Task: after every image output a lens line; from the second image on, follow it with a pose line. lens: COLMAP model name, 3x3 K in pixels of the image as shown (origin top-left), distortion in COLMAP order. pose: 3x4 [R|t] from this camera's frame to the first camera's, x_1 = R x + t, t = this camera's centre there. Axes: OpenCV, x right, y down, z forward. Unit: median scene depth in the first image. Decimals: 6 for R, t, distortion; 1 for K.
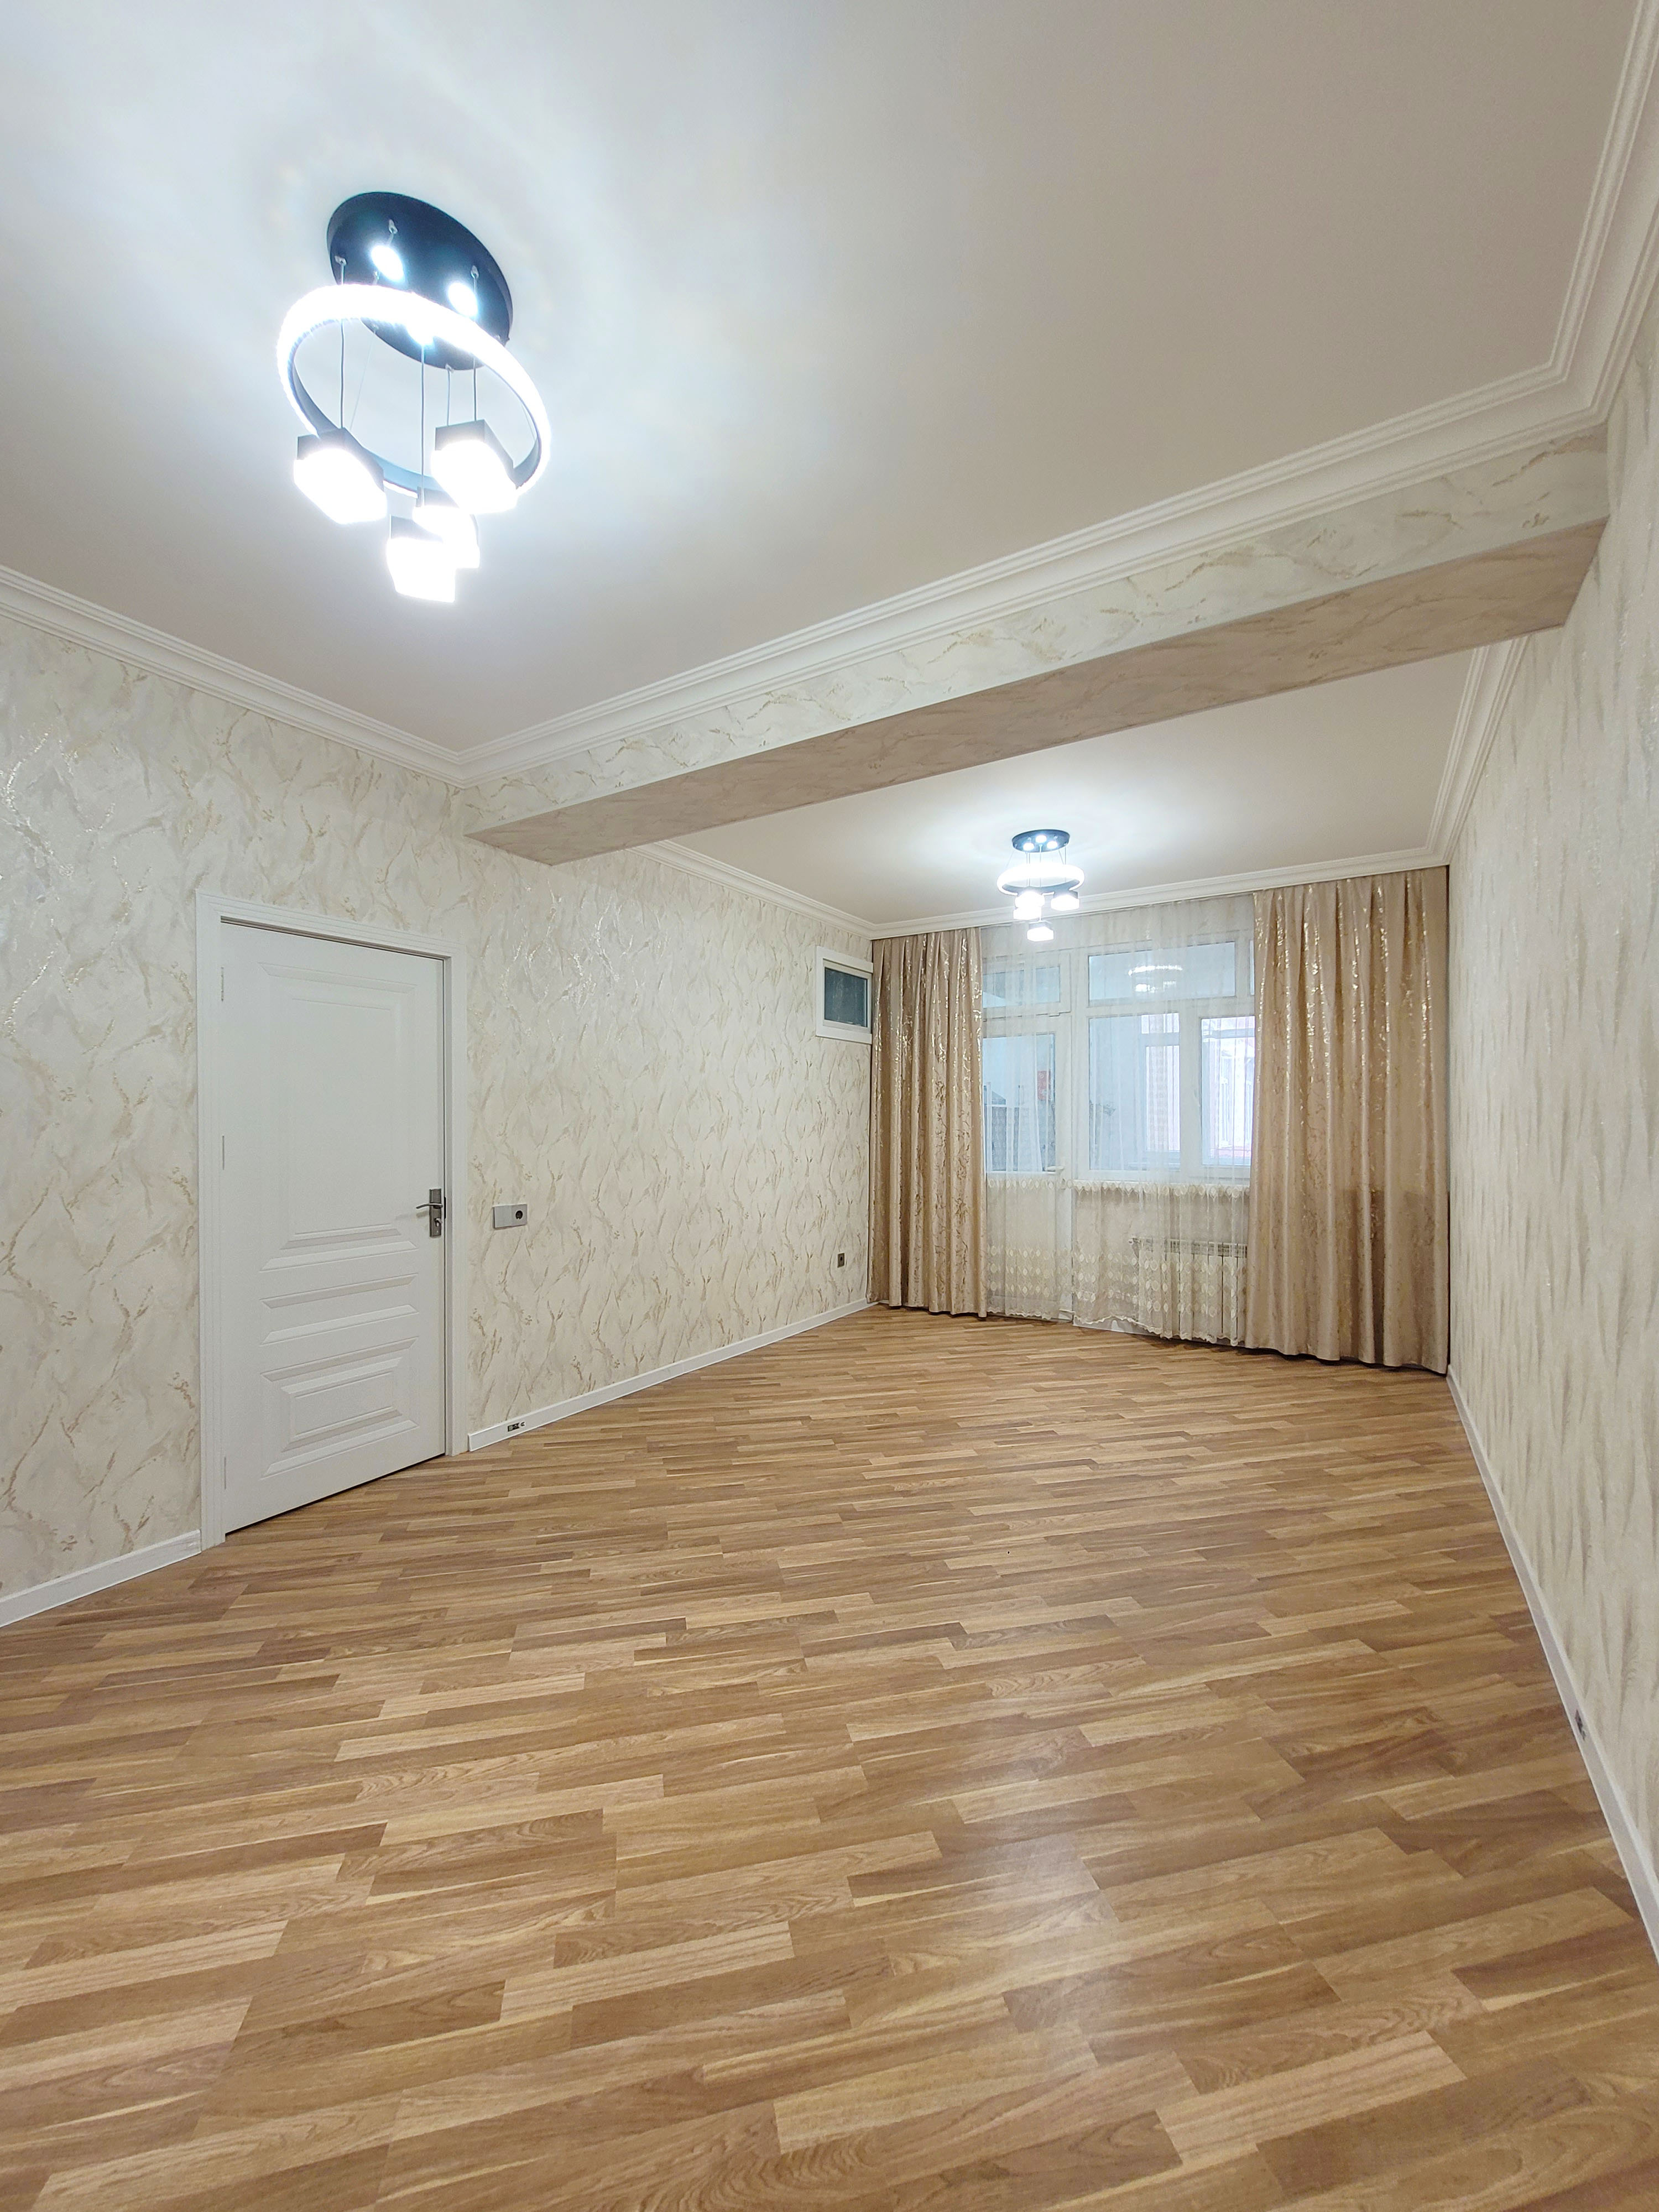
lens RADIAL K [[863.4, 0, 825.2], [0, 863.4, 1118.3], [0, 0, 1]] dist [0.003226, 0.000975]
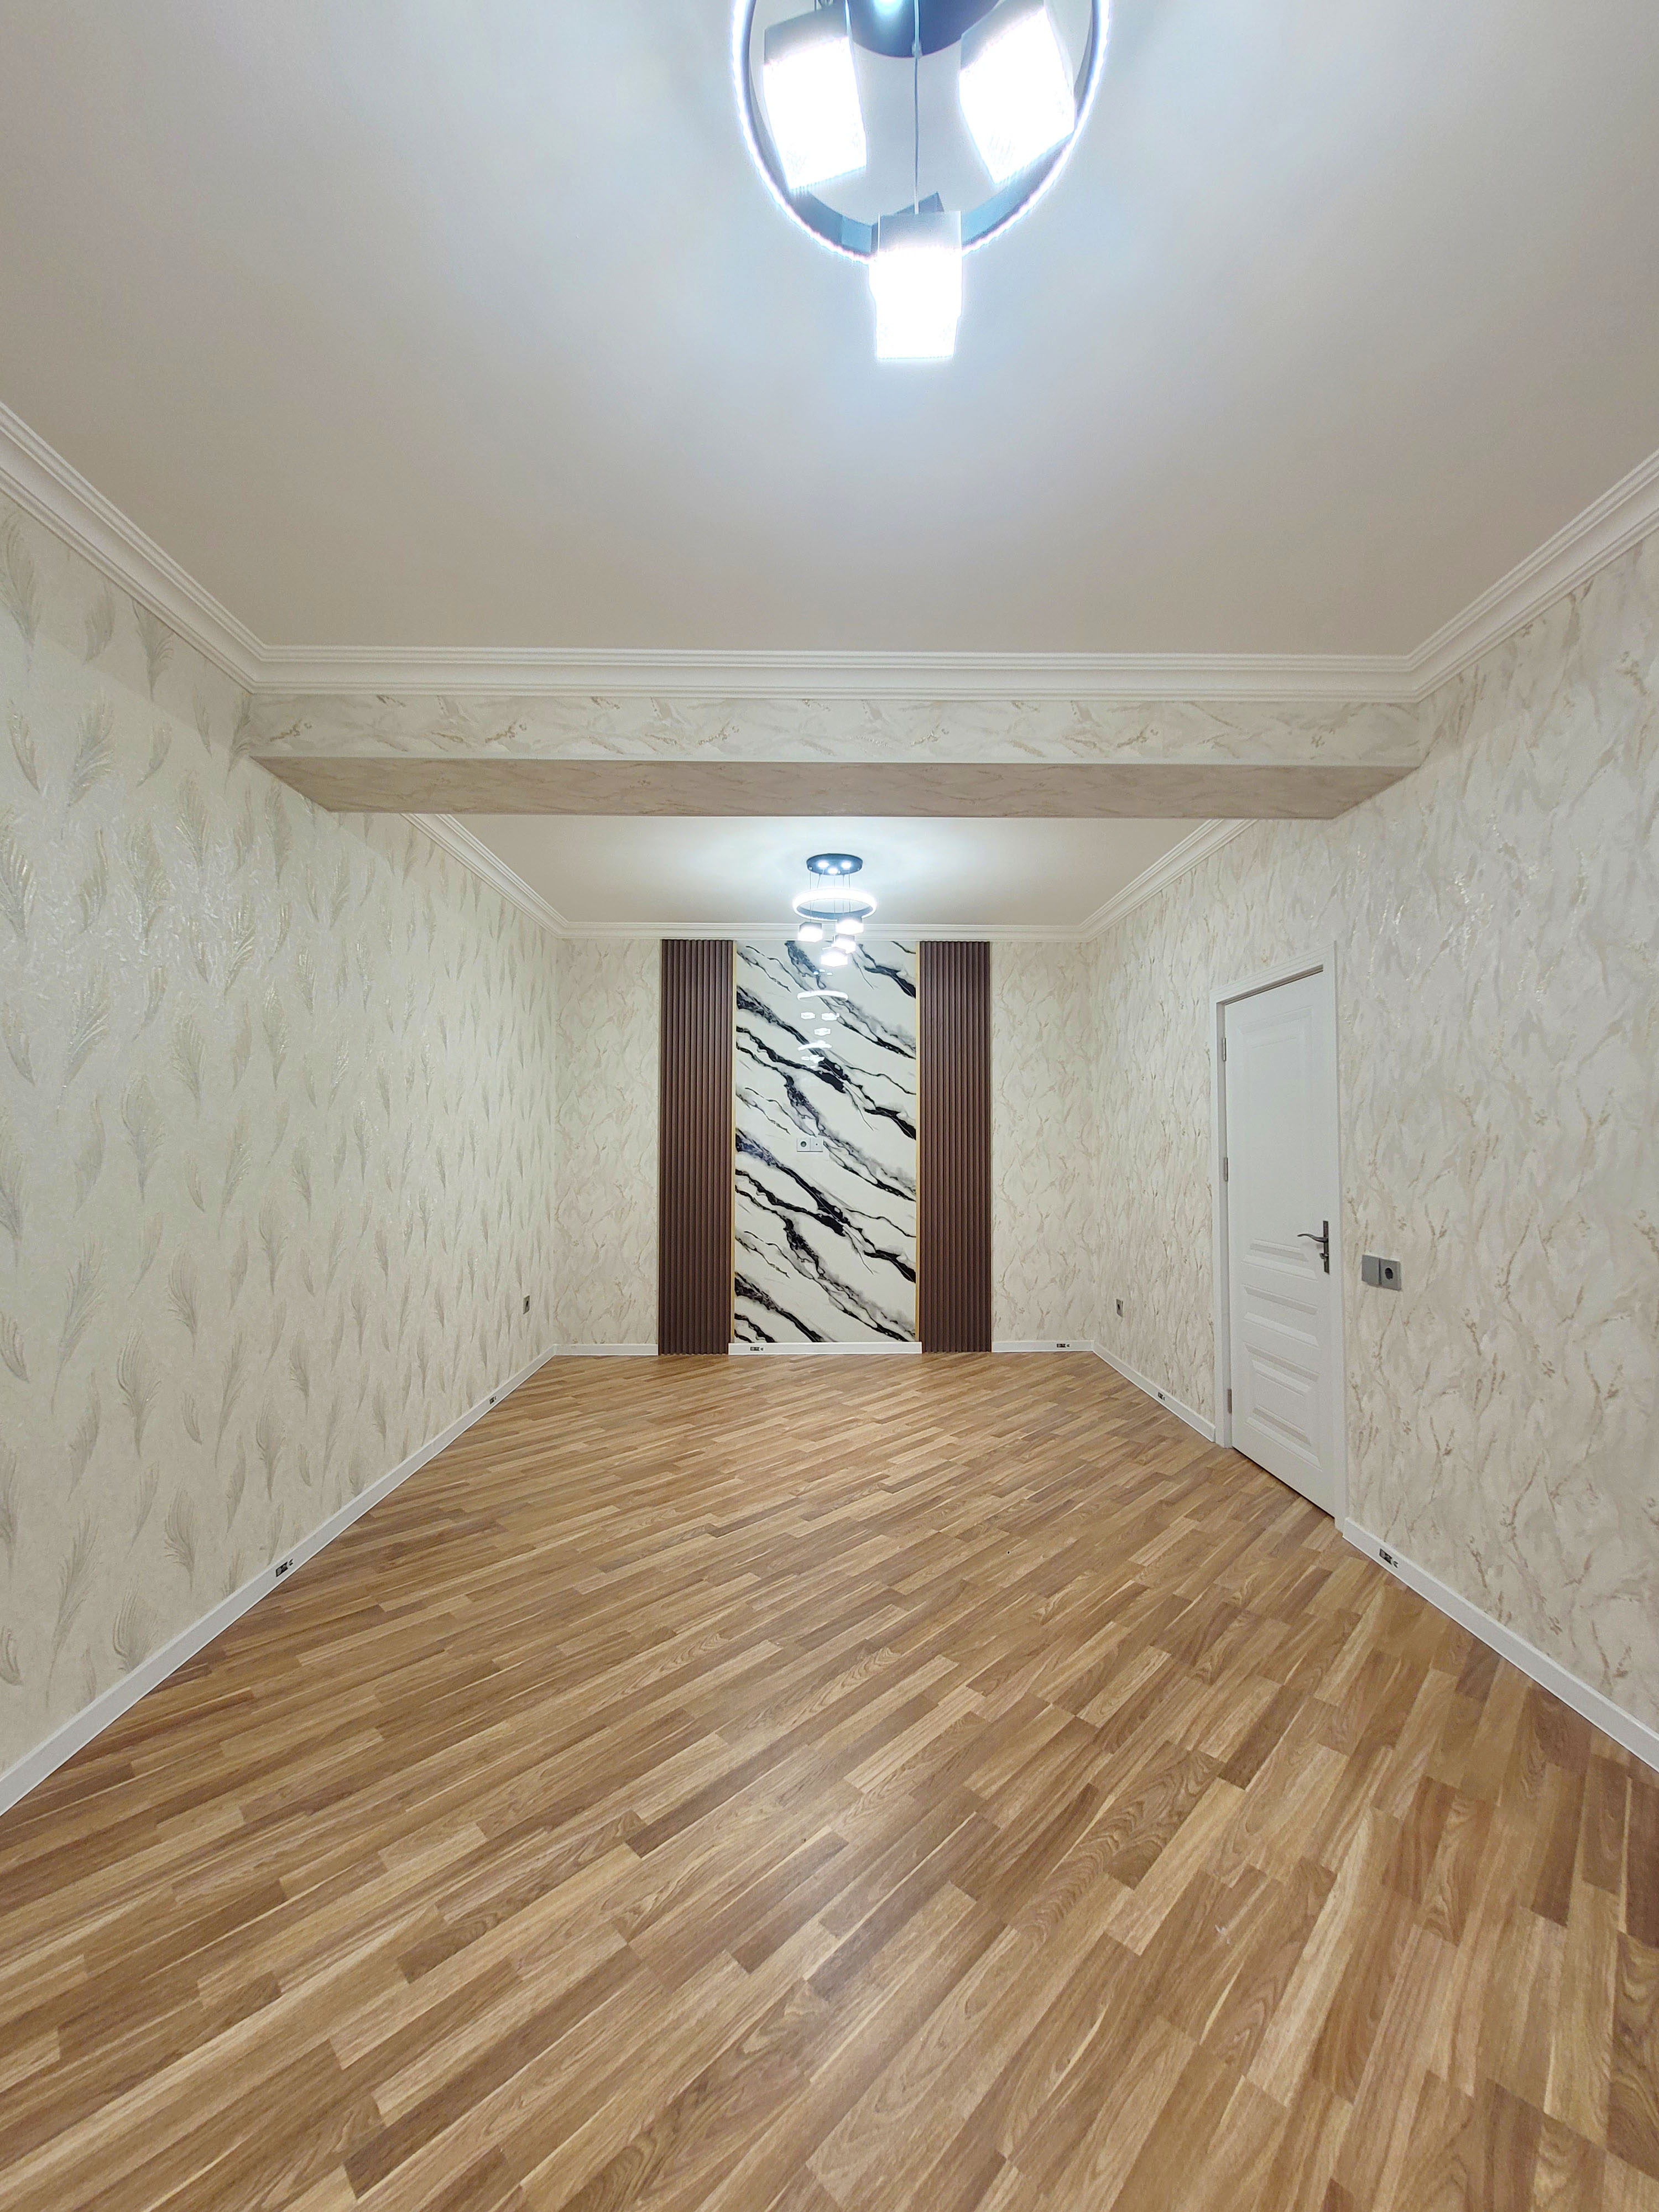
lens RADIAL K [[863.4, 0, 825.3], [0, 863.4, 1119.5], [0, 0, 1]] dist [0.003226, 0.000975]
pose [[-0.841060, -0.015148, -0.540730, 0.597440], [0.004283, 0.999390, -0.034659, 0.004666], [0.540925, -0.031466, -0.840482, 1.804372]]
